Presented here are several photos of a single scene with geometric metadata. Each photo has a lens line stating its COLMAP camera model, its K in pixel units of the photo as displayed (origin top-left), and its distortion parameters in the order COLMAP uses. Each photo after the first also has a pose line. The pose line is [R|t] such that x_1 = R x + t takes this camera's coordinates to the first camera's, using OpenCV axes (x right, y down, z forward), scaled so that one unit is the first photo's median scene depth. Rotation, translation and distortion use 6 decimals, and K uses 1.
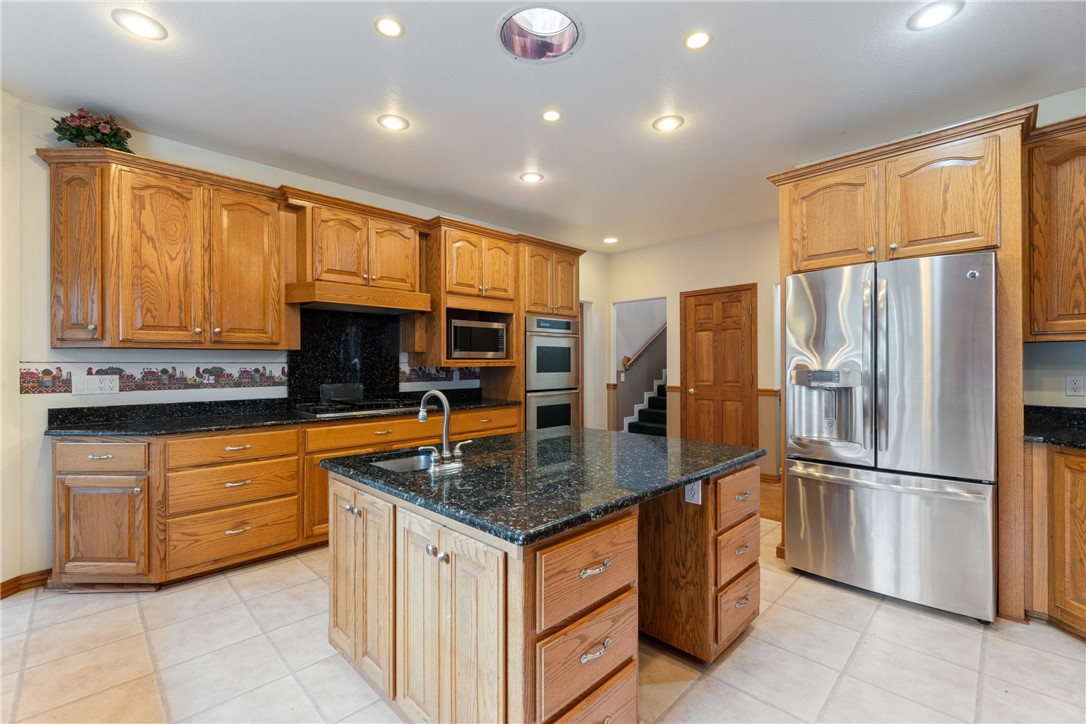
lens RADIAL K [[472.5, 0, 533.6], [0, 472.5, 363.8], [0, 0, 1]] dist [-0.001408, -0.000281]
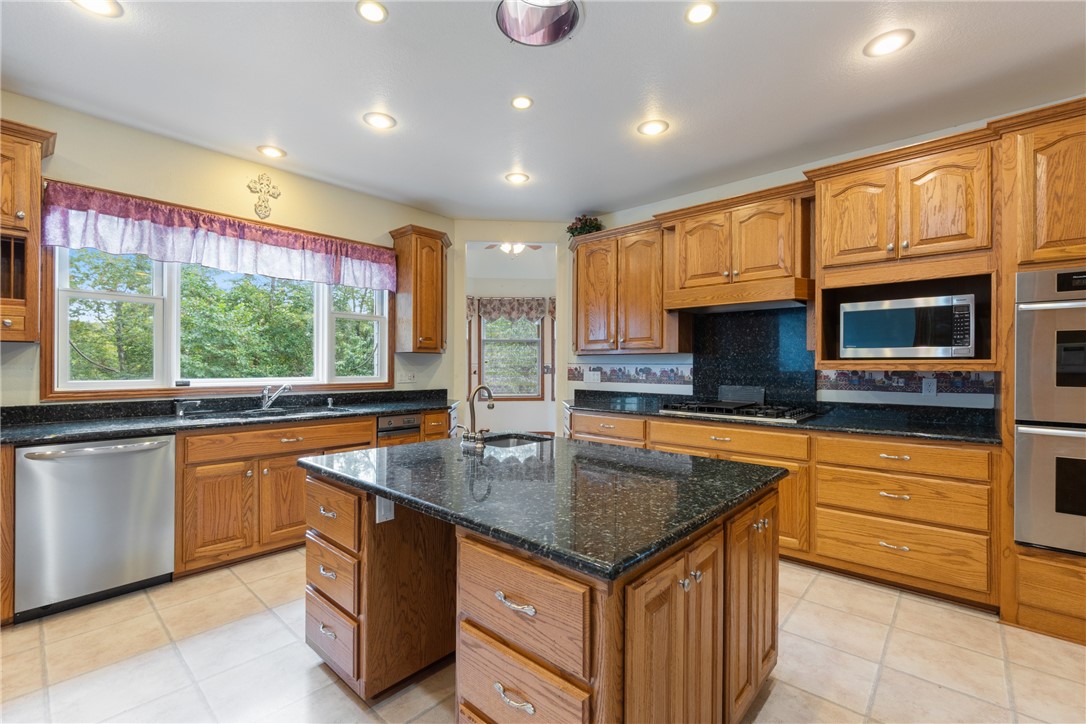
lens RADIAL K [[472.5, 0, 537.6], [0, 472.5, 361.8], [0, 0, 1]] dist [-0.001408, -0.000281]
pose [[0.055786, -0.003229, -0.998438, 0.576589], [-0.004587, 0.999983, -0.003490, -0.002173], [0.998432, 0.004775, 0.055770, 0.570071]]
